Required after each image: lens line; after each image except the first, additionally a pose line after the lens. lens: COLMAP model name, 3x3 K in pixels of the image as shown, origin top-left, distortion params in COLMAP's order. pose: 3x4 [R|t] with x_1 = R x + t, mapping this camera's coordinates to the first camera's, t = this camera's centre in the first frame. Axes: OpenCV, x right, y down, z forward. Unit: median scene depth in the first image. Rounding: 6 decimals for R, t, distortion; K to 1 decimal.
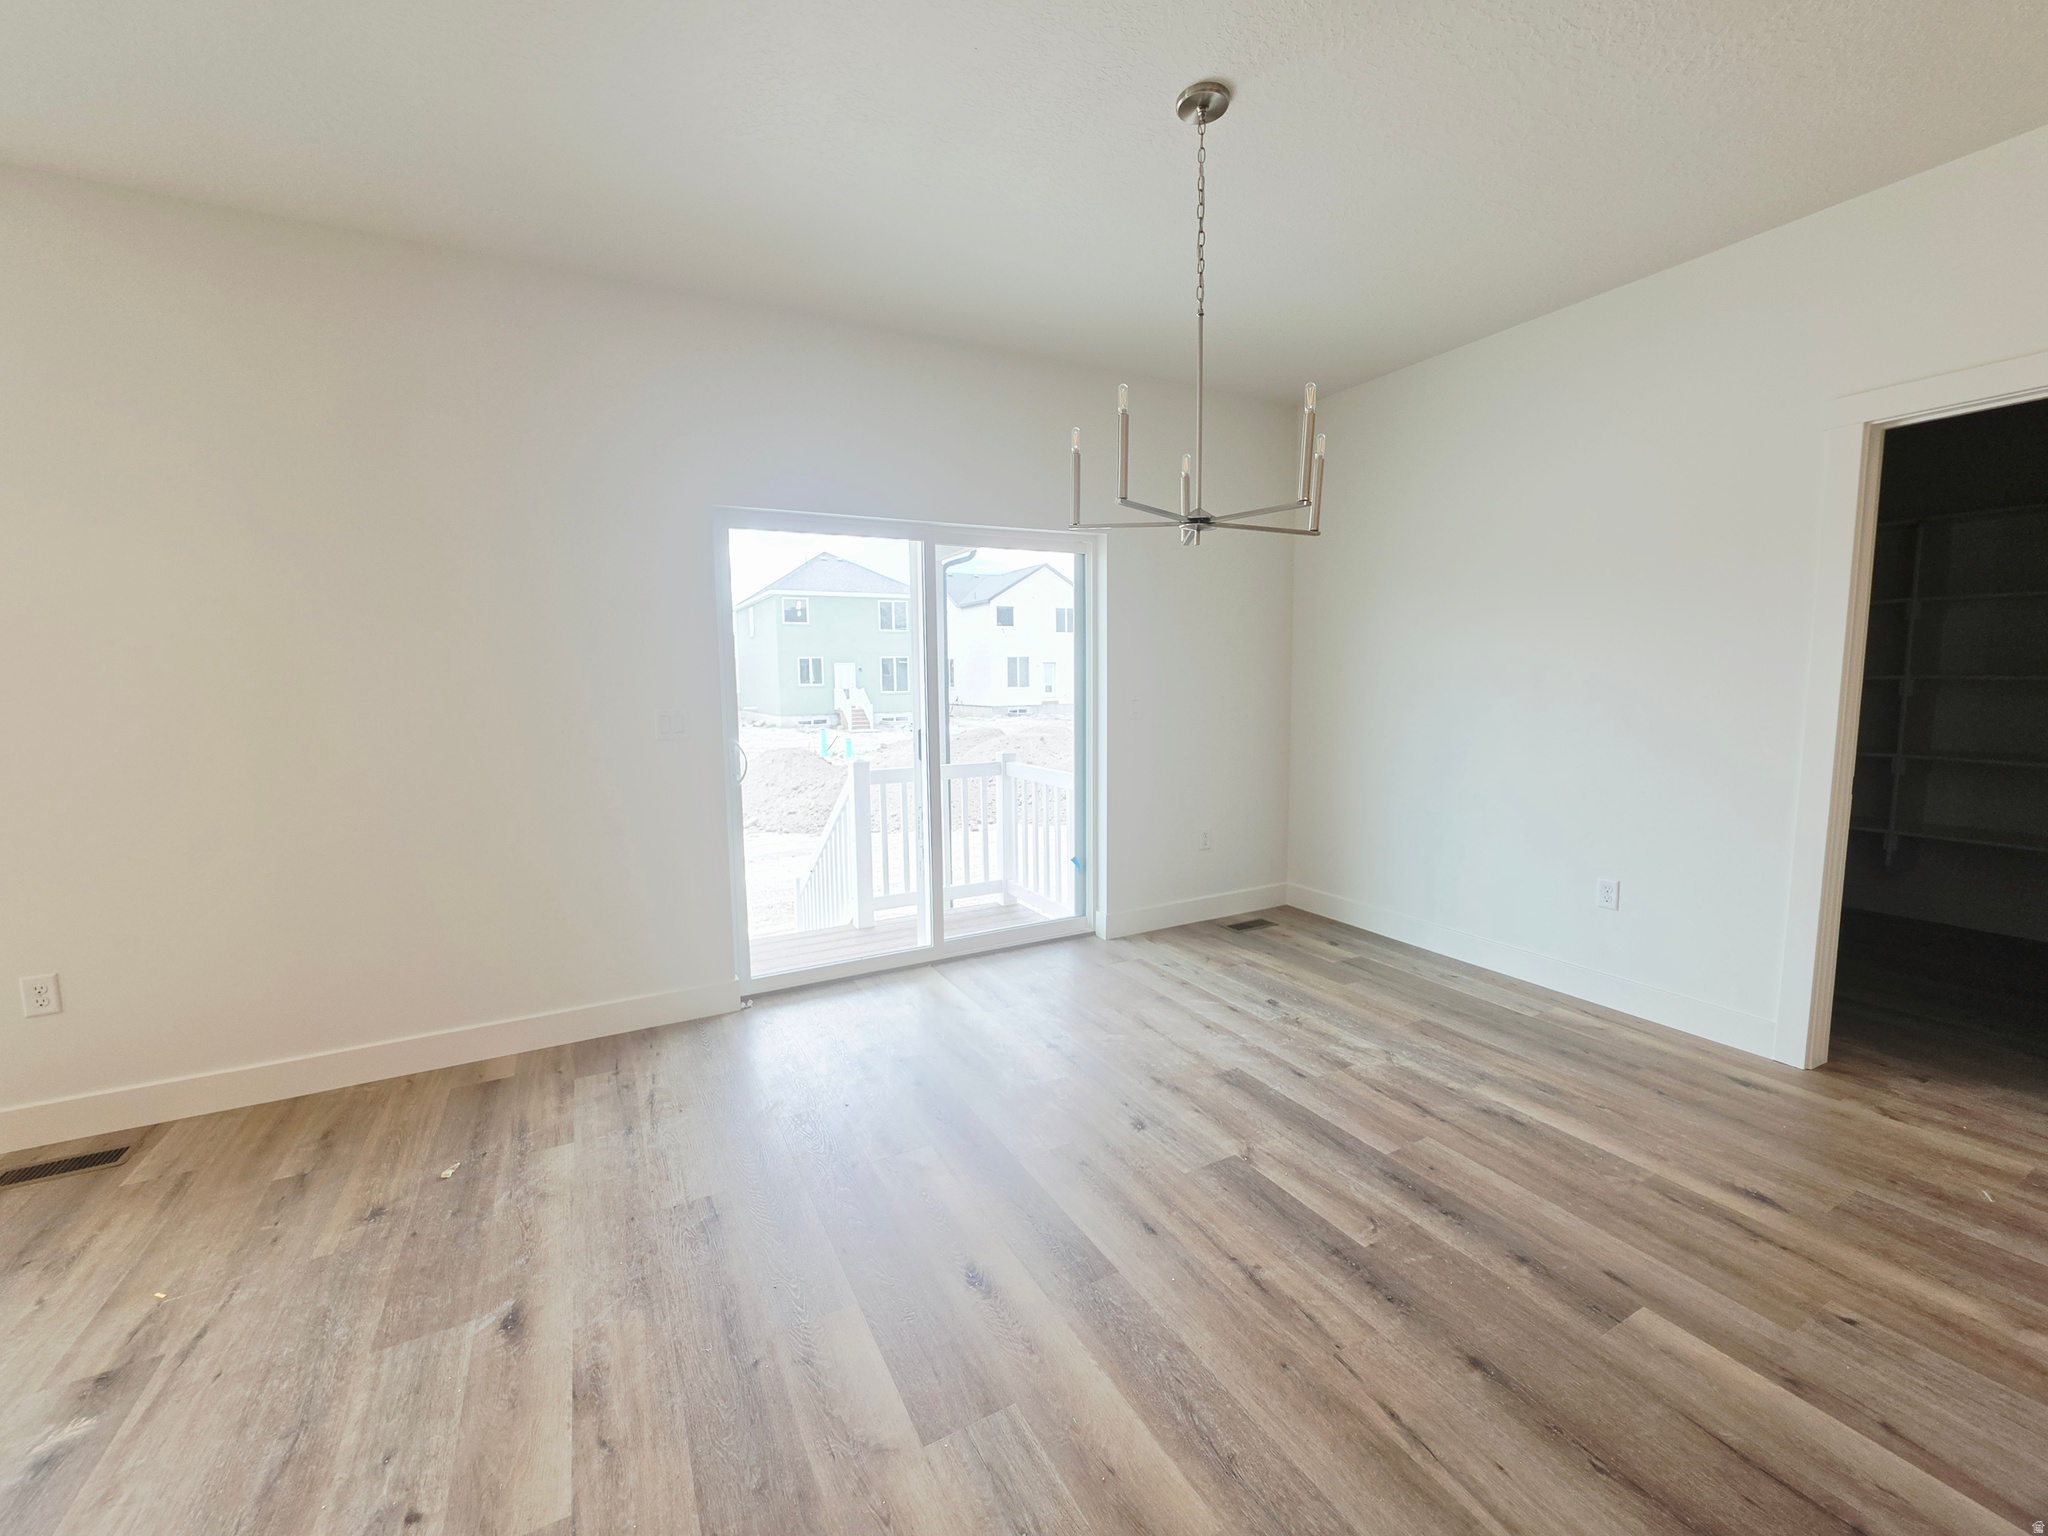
lens RADIAL K [[823.8, 0, 1015.6], [0, 823.8, 759.0], [0, 0, 1]] dist [0.001582, 0.000345]
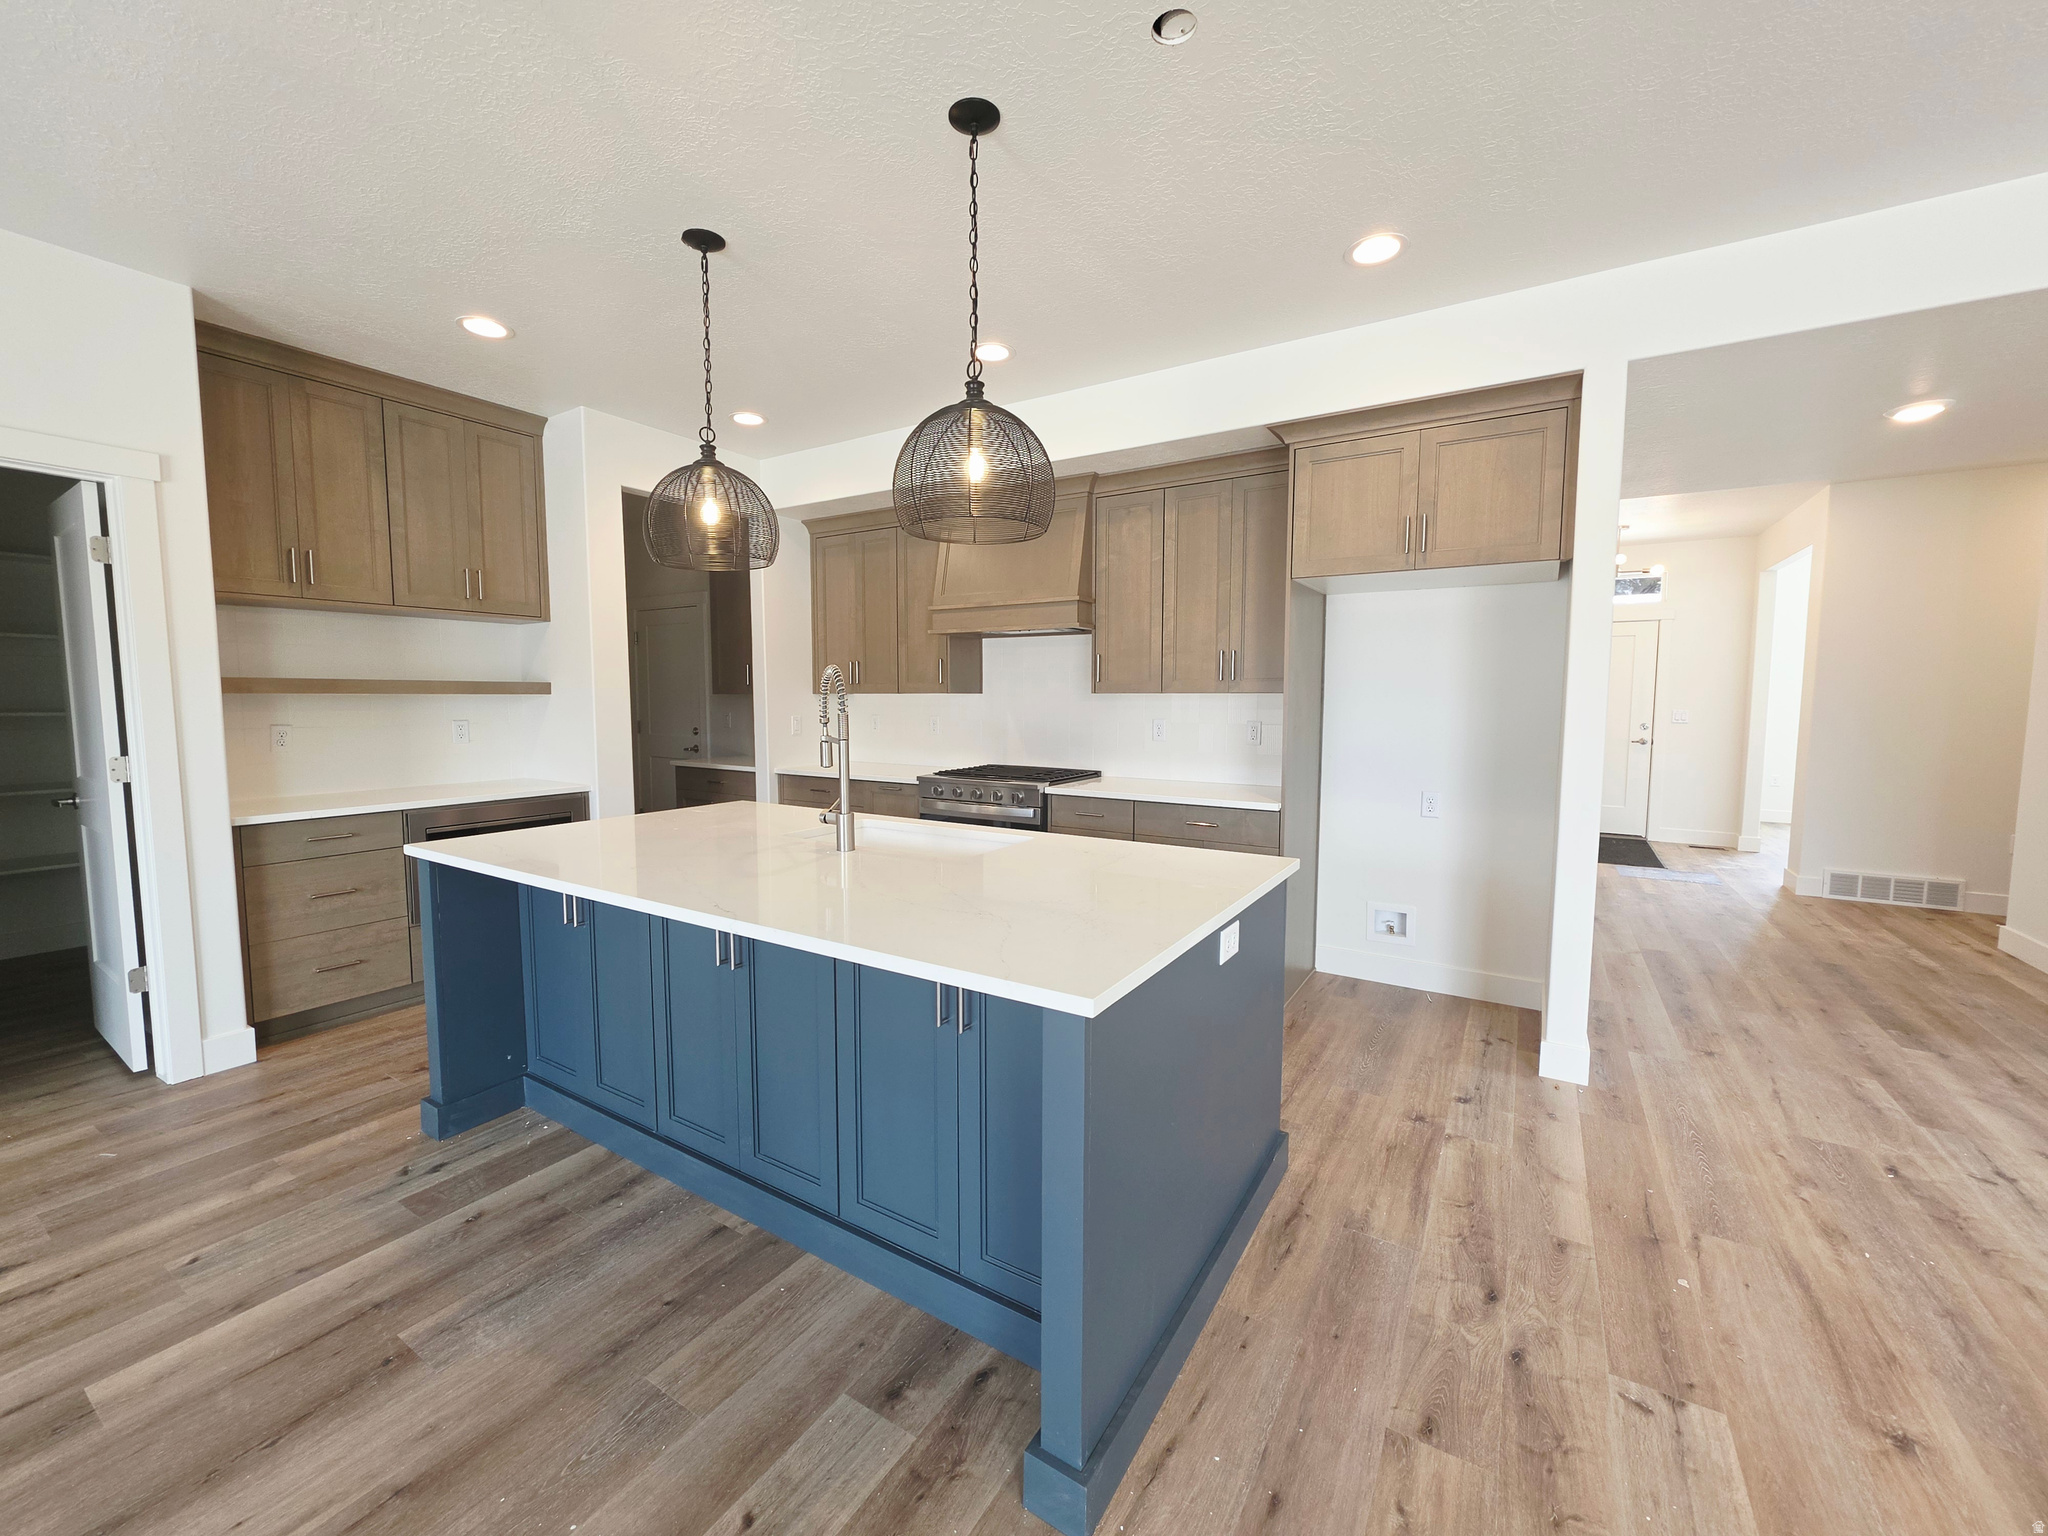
lens RADIAL K [[823.8, 0, 1015.6], [0, 823.8, 759.0], [0, 0, 1]] dist [0.001582, 0.000345]
pose [[-0.504936, -0.049581, 0.861732, -0.598655], [0.087337, 0.990290, 0.108154, -0.058807], [-0.858727, 0.129872, -0.495703, 0.508077]]
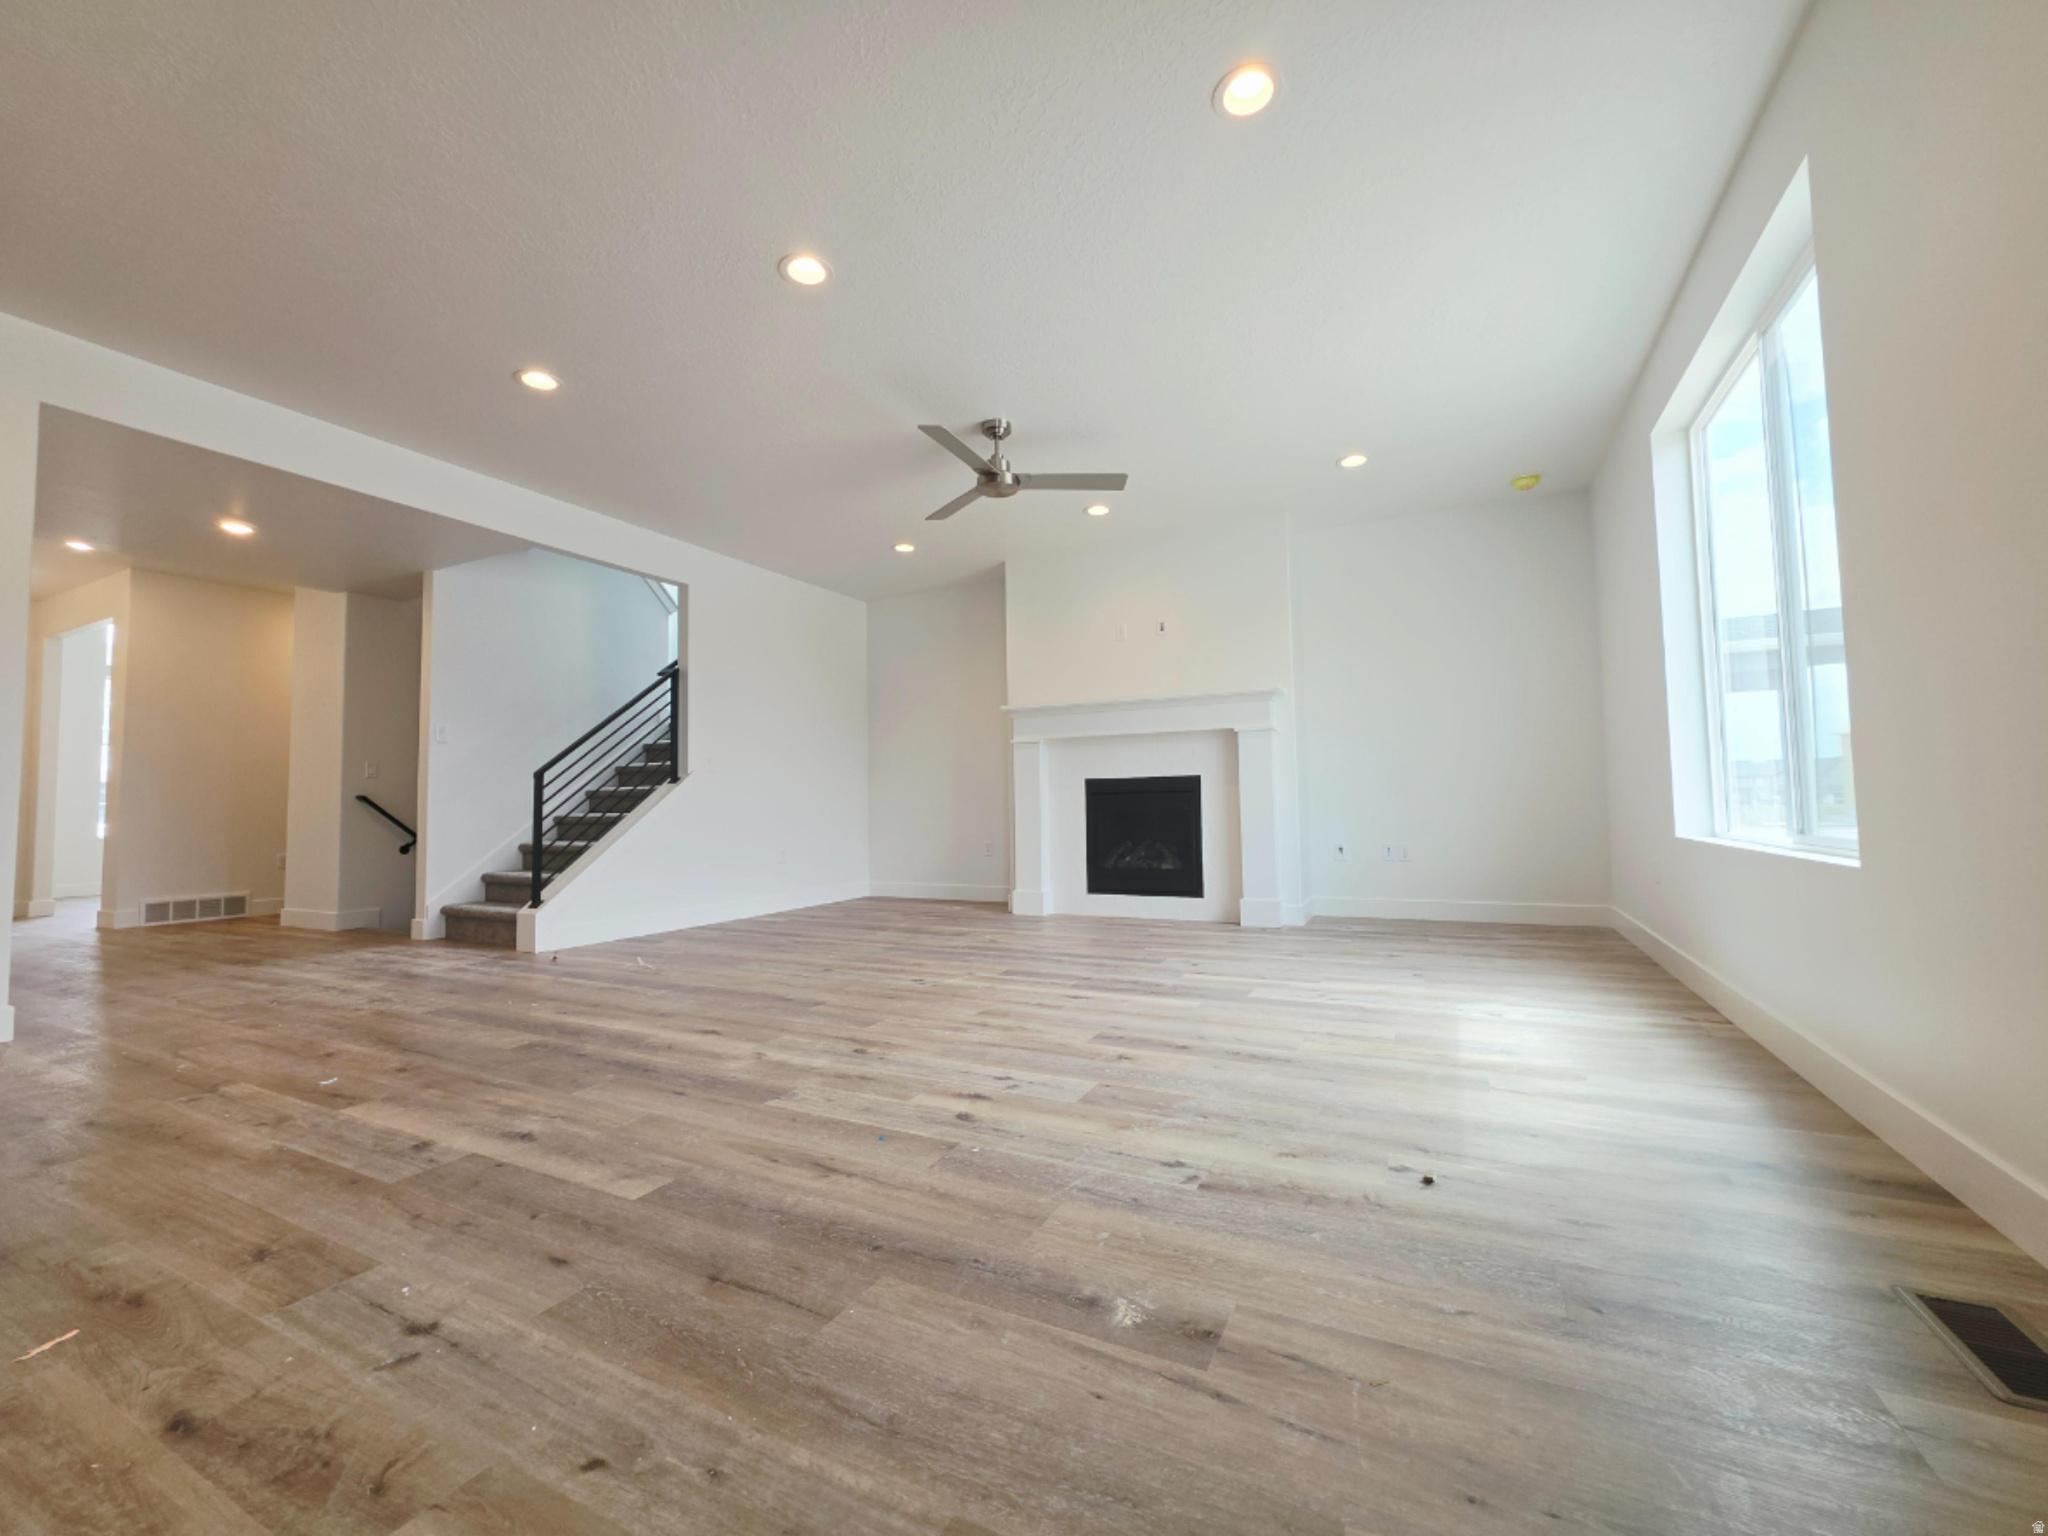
lens RADIAL K [[823.8, 0, 1015.6], [0, 823.8, 759.0], [0, 0, 1]] dist [0.001582, 0.000345]
pose [[-0.822833, -0.007851, -0.568229, -0.530418], [-0.028572, 0.999211, 0.027569, 0.197111], [0.567565, 0.038920, -0.822408, 1.592533]]
